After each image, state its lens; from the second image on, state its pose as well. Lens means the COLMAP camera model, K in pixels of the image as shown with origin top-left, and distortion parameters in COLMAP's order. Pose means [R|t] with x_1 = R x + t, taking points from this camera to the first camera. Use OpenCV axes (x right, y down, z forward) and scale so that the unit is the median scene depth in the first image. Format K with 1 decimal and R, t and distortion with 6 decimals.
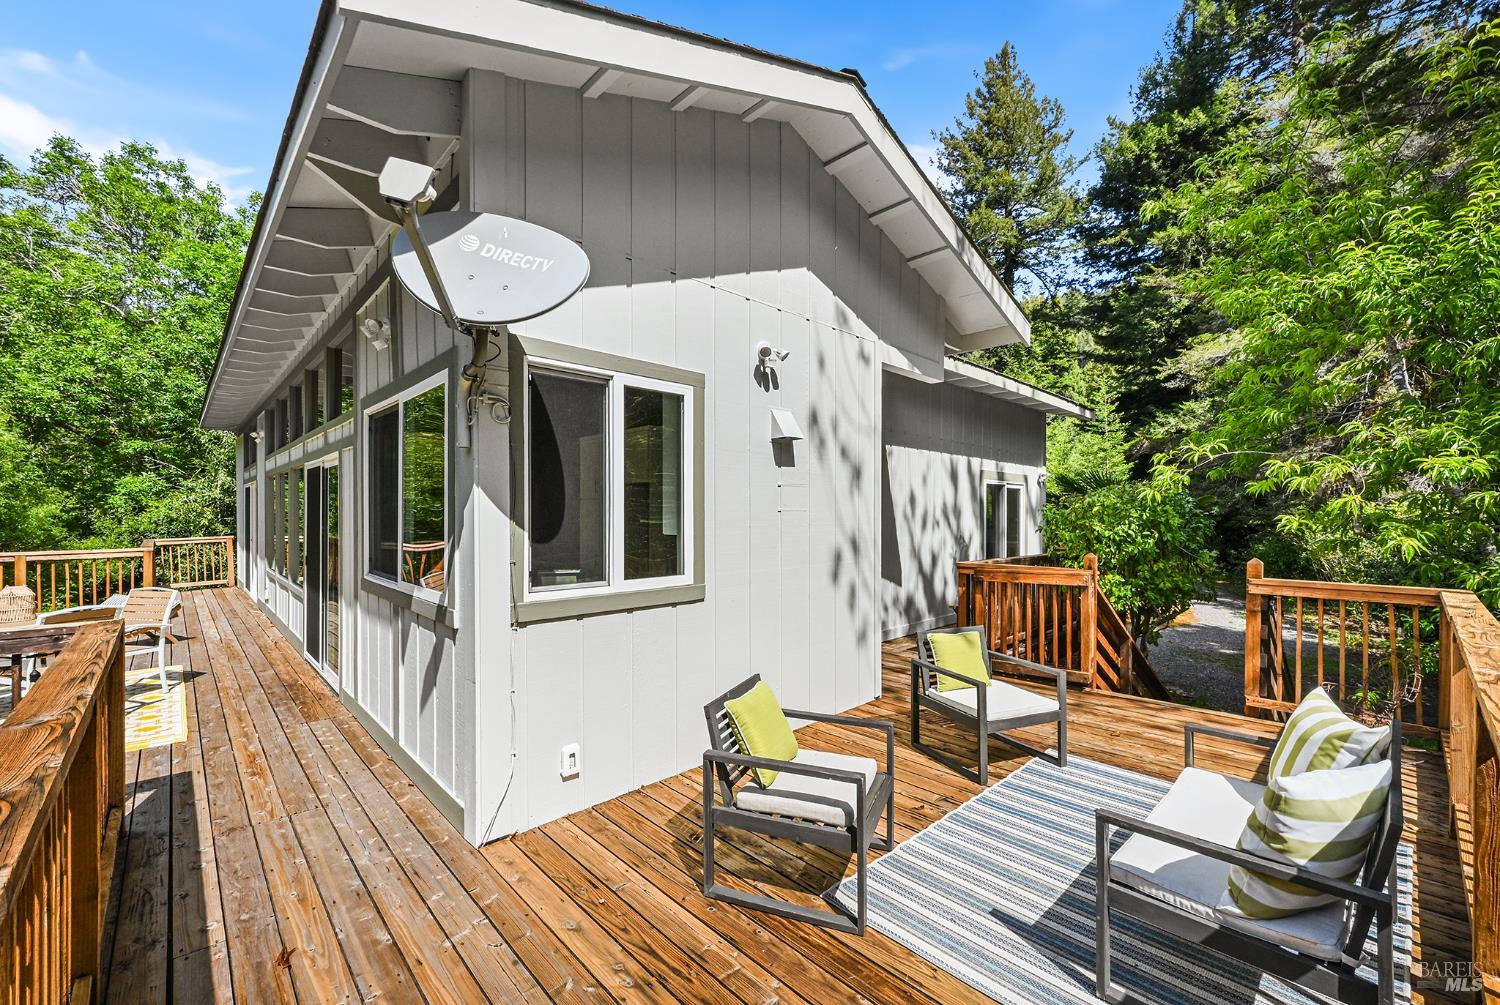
lens RADIAL K [[594.1, 0, 745.3], [0, 594.1, 512.1], [0, 0, 1]] dist [0.001474, -0.000135]
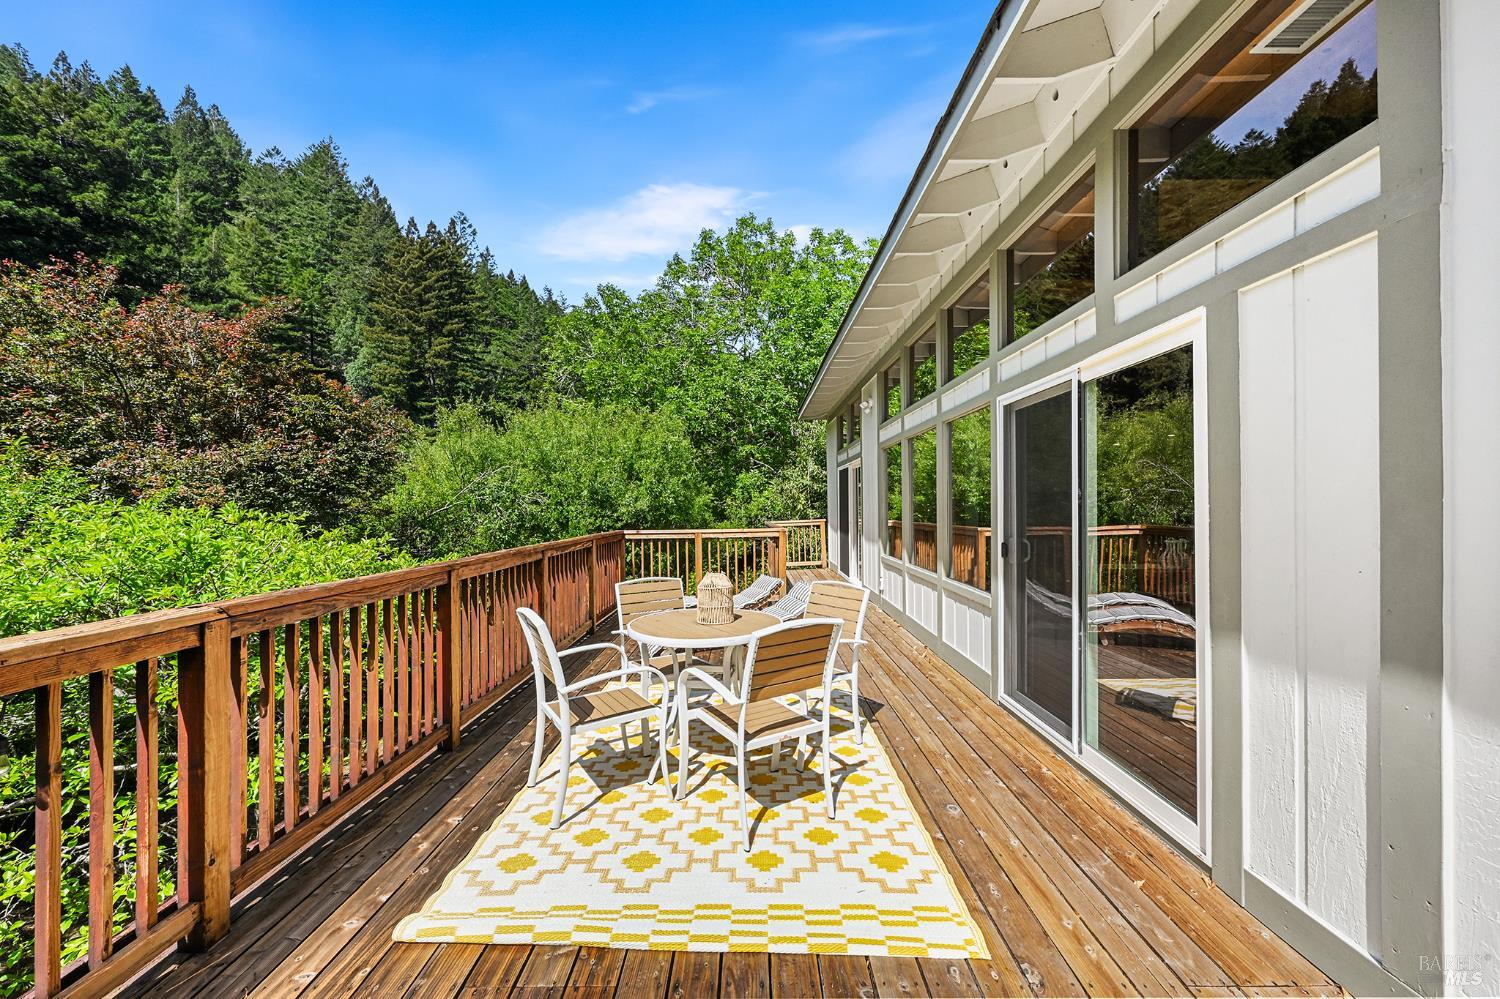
lens RADIAL K [[594.1, 0, 754.2], [0, 594.1, 502.4], [0, 0, 1]] dist [0.001474, -0.000135]
pose [[0.719561, -0.009341, -0.694366, -0.148074], [0.007686, 0.999955, -0.005488, 0.009399], [0.694386, -0.001388, 0.719601, 0.109028]]
